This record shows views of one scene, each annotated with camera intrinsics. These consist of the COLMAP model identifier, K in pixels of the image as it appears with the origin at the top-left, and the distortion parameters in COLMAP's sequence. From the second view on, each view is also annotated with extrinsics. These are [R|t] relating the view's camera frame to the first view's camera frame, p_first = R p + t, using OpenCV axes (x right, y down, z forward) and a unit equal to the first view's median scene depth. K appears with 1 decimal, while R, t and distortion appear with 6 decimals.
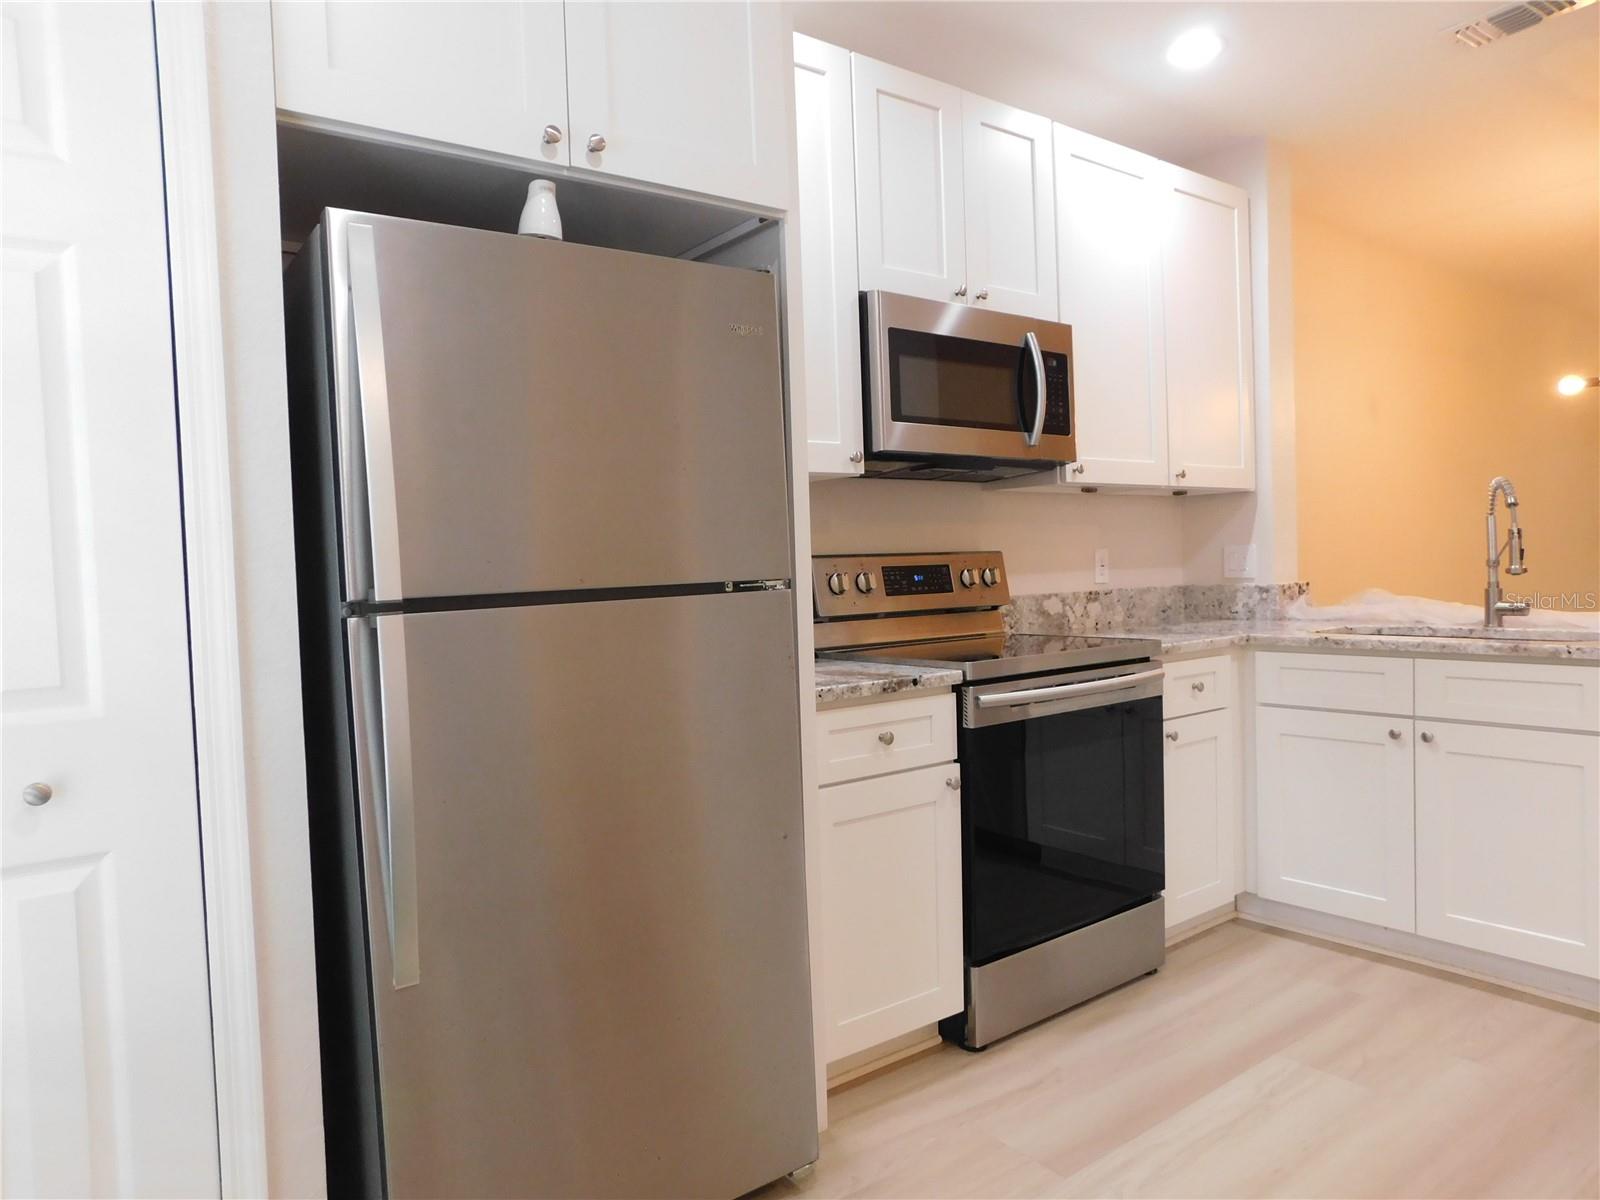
lens RADIAL K [[1045.2, 0, 805.7], [0, 1045.2, 599.1], [0, 0, 1]] dist [-0.060993, 0.050569]
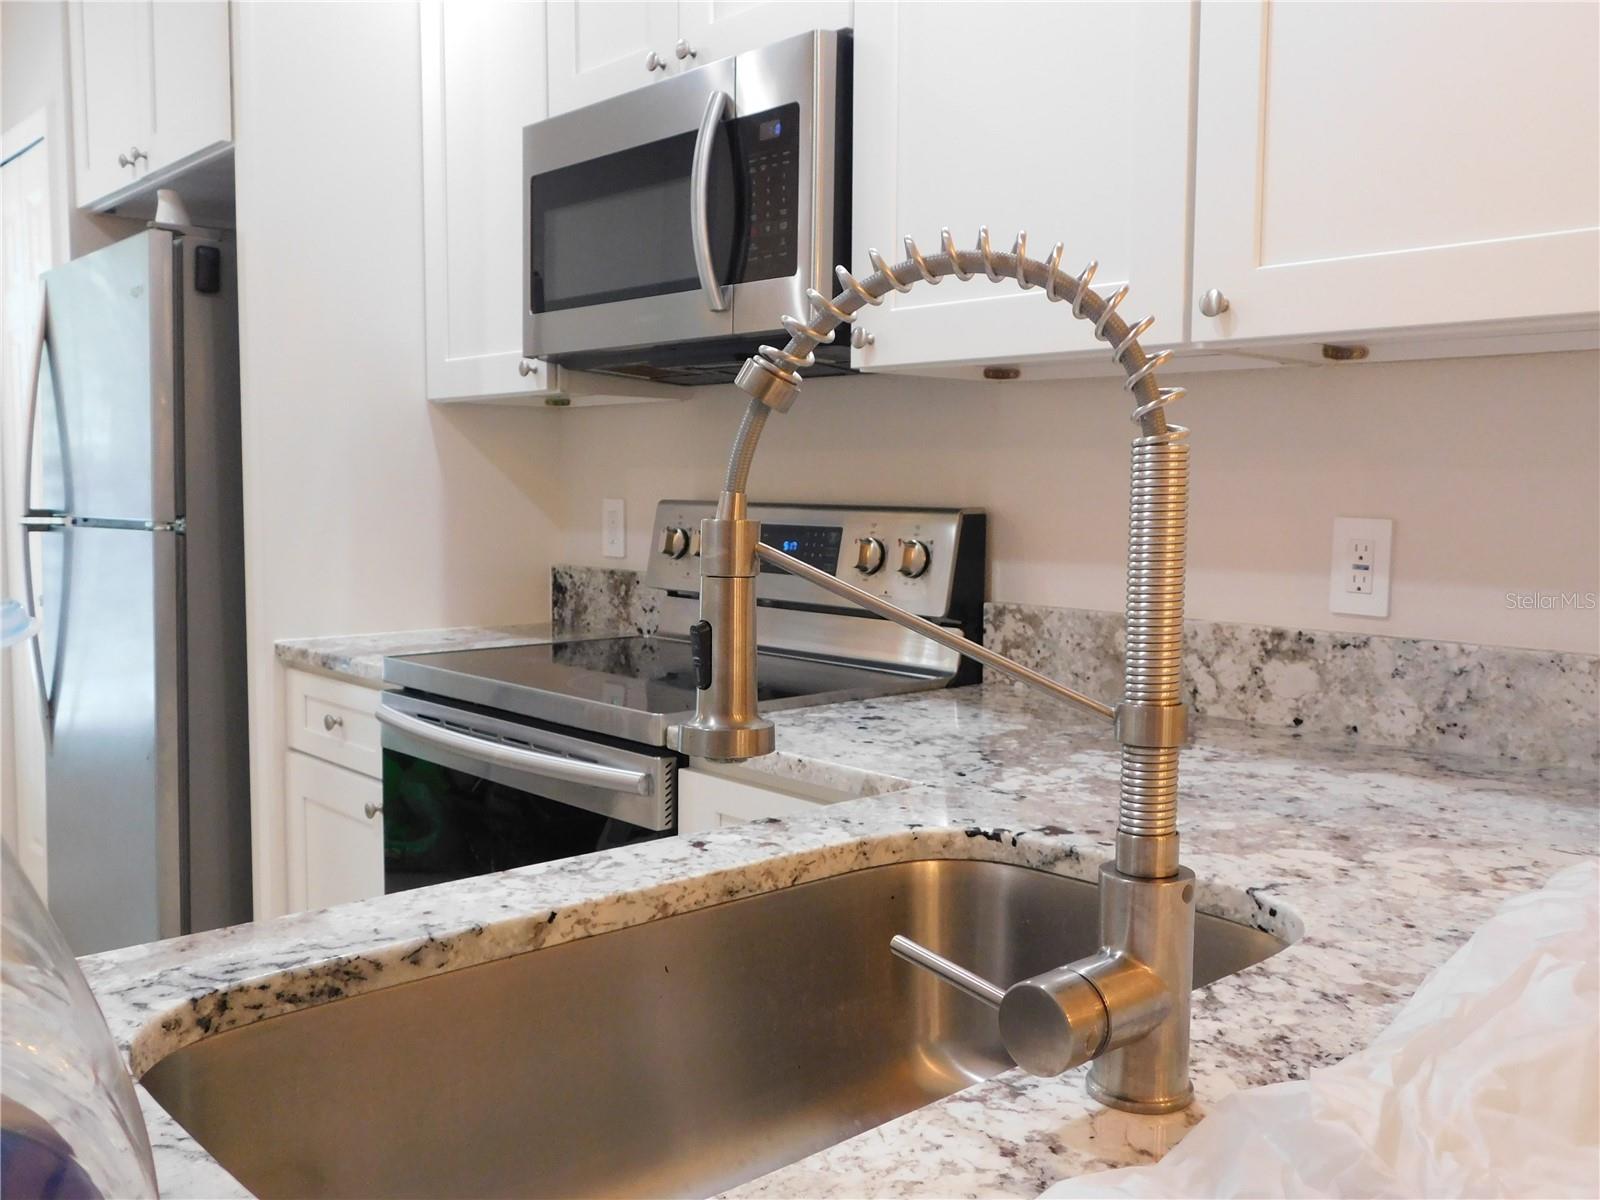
lens RADIAL K [[1397.4, 0, 791.7], [0, 1397.4, 604.1], [0, 0, 1]] dist [0.010062, -0.010194]
pose [[0.099845, 0.120875, -0.987634, 0.938643], [-0.045852, 0.992098, 0.116786, -0.084313], [0.993946, 0.033625, 0.104599, 0.966102]]
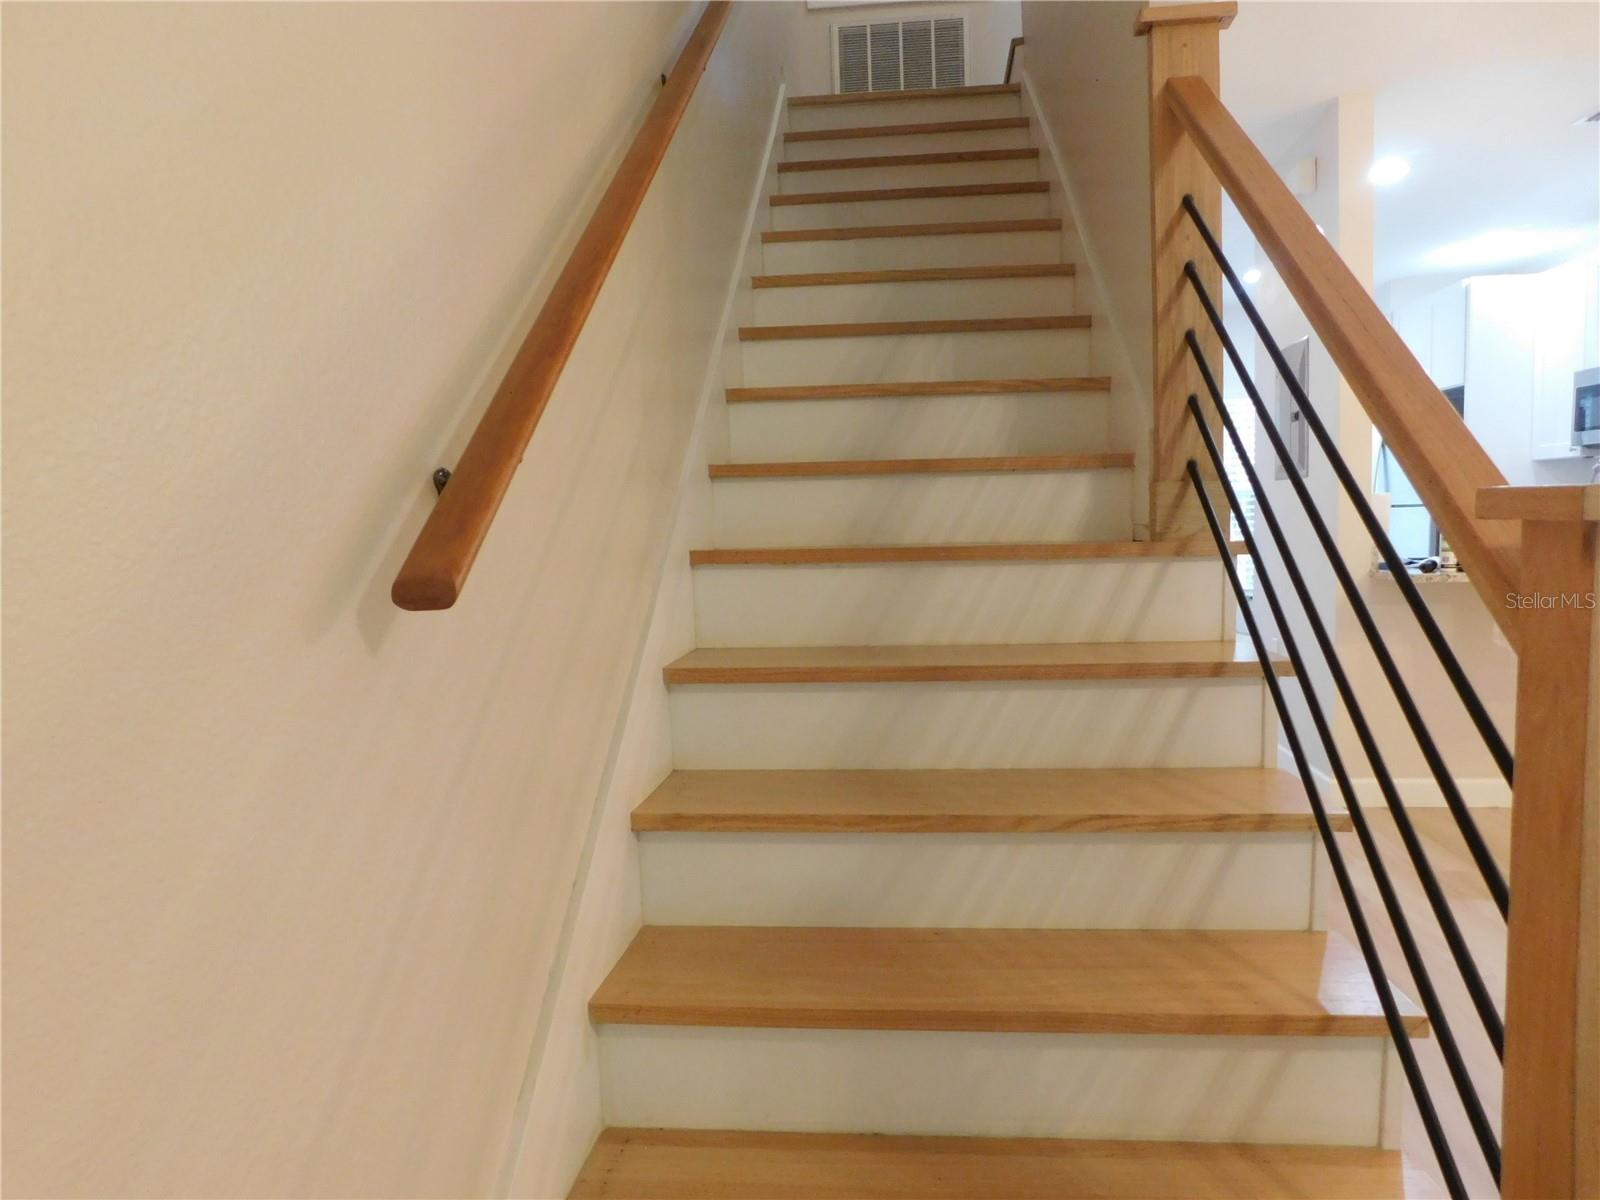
lens RADIAL K [[1045.2, 0, 799.8], [0, 1045.2, 599.5], [0, 0, 1]] dist [-0.060993, 0.050569]
pose [[-0.683696, 0.111292, -0.721231, 2.439200], [0.021340, 0.990929, 0.132679, -0.127137], [0.729455, 0.075321, -0.679869, 1.158636]]
